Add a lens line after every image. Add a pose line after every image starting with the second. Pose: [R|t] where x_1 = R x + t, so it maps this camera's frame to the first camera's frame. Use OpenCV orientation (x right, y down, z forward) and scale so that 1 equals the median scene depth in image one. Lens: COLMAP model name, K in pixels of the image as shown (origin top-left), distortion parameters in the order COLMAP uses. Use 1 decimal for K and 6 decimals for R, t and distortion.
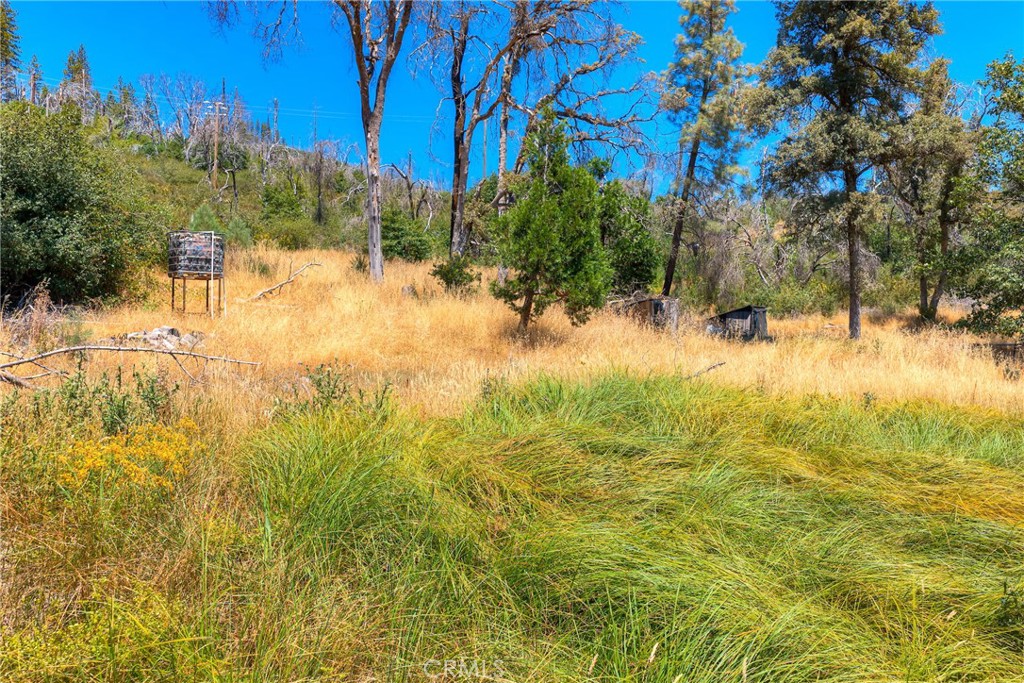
lens RADIAL K [[833.7, 0, 510.8], [0, 833.7, 341.6], [0, 0, 1]] dist [0.049768, -0.005255]
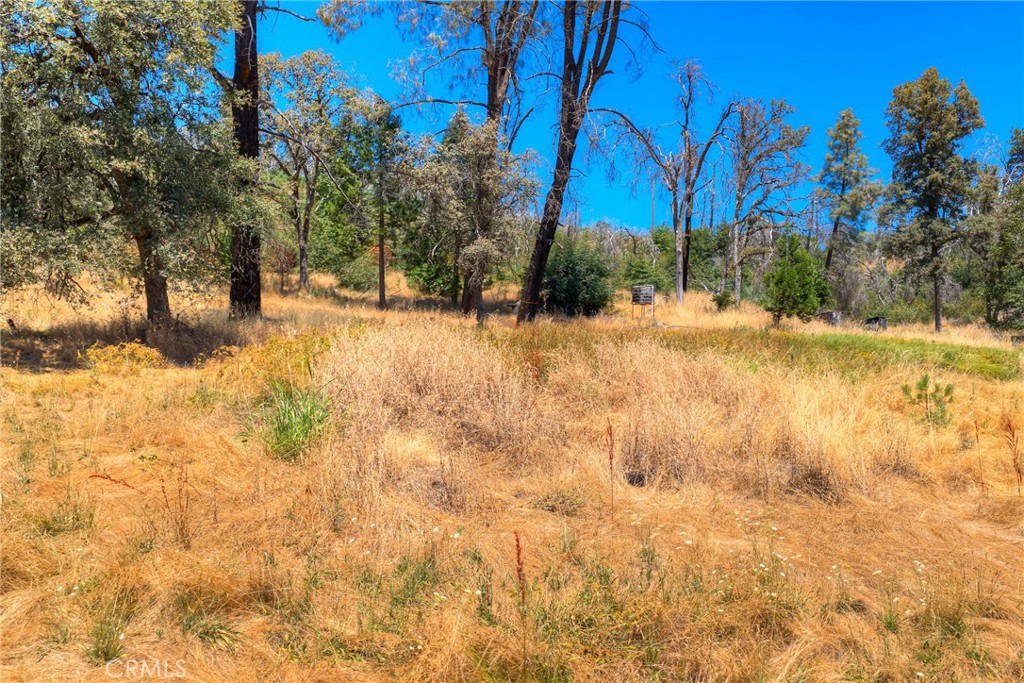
lens RADIAL K [[833.7, 0, 513.2], [0, 833.7, 338.8], [0, 0, 1]] dist [0.049768, -0.005255]
pose [[0.994486, -0.004298, -0.104778, -0.260553], [0.001209, 0.999563, -0.029528, 0.049813], [0.104859, 0.029238, 0.994057, -0.749581]]
